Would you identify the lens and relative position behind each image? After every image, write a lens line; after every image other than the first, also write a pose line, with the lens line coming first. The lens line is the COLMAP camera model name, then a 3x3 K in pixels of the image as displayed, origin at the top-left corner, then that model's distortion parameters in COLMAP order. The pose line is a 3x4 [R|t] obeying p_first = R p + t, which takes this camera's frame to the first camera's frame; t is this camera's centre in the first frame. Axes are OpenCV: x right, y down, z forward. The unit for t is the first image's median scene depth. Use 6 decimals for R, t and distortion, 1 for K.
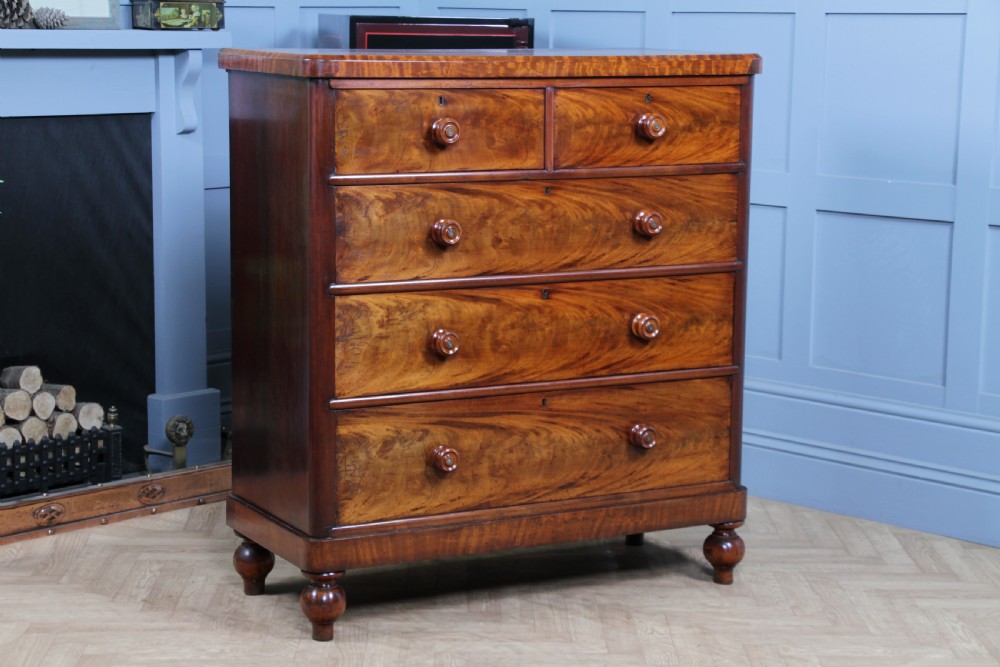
lens RADIAL K [[1981.6, 0, 497.4], [0, 1981.6, 309.1], [0, 0, 1]] dist [0.274936, 0.000000]
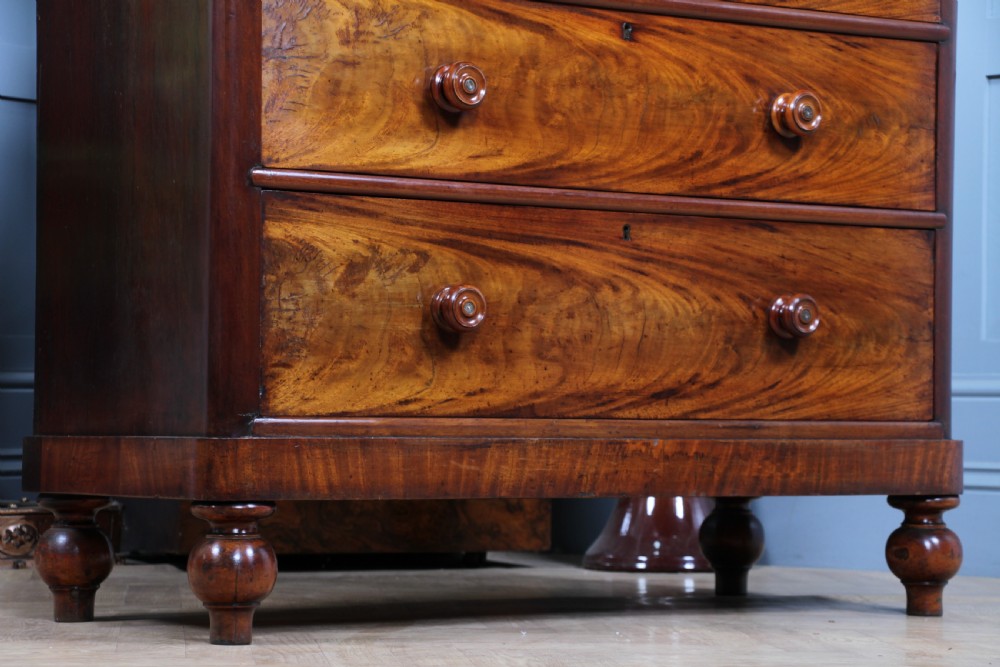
lens RADIAL K [[2498.2, 0, 477.5], [0, 2498.2, 353.5], [0, 0, 1]] dist [0.420518, 0.000000]
pose [[0.994044, 0.001009, 0.108973, -0.092286], [0.019063, 0.982929, -0.182994, 0.205219], [-0.107298, 0.183981, 0.977056, 0.336582]]
